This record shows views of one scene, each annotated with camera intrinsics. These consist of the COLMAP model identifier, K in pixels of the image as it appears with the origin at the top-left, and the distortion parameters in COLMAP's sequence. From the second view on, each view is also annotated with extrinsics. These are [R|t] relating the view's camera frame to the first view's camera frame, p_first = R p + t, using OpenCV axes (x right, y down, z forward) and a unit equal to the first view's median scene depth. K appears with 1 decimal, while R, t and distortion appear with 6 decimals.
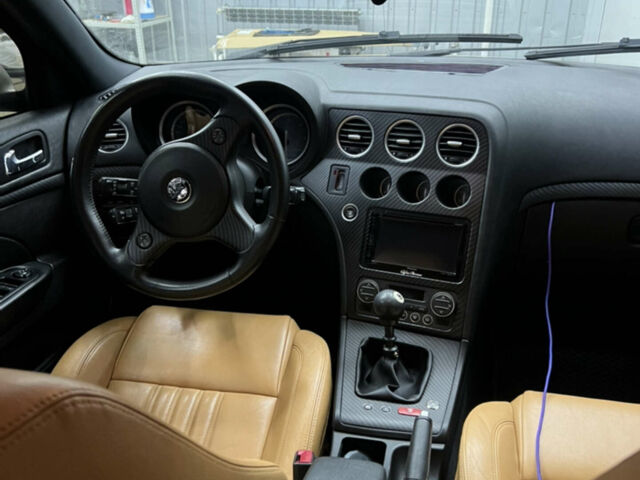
lens RADIAL K [[641.6, 0, 323.0], [0, 641.6, 244.3], [0, 0, 1]] dist [0.095192, -0.215912]
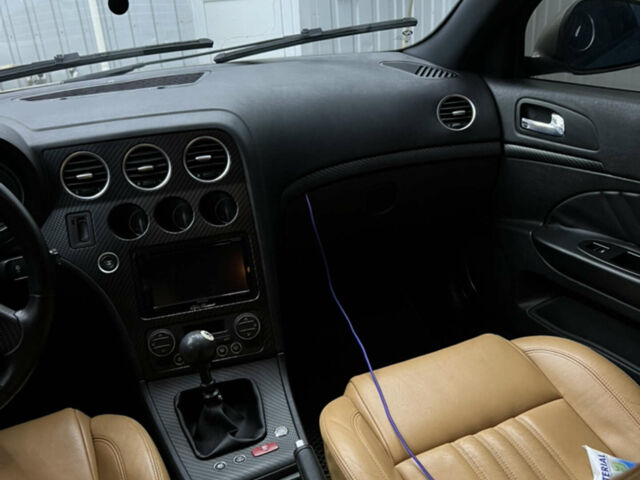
lens RADIAL K [[651.8, 0, 345.4], [0, 651.8, 239.6], [0, 0, 1]] dist [0.108299, -0.303529]
pose [[0.813172, -0.280407, 0.510023, -0.142141], [0.296204, 0.953704, 0.052077, -0.032550], [-0.501014, 0.108723, 0.858583, 0.100775]]
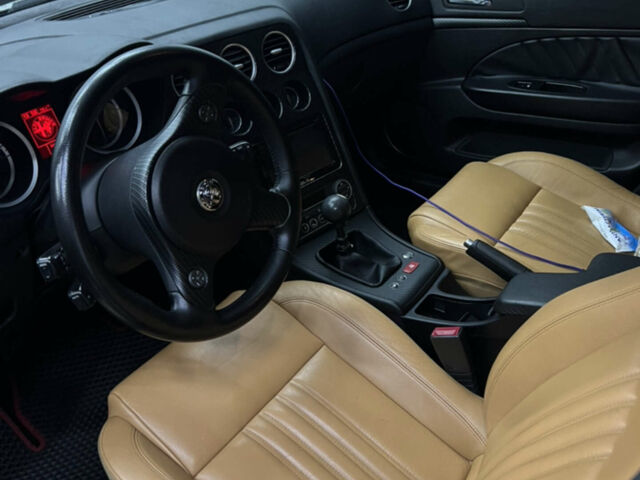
lens RADIAL K [[641.6, 0, 323.0], [0, 641.6, 244.3], [0, 0, 1]] dist [0.095192, -0.215912]
pose [[0.400061, -0.509800, 0.761614, -0.702113], [0.421816, 0.840186, 0.340821, -0.214162], [-0.813648, 0.184912, 0.551167, 0.418589]]
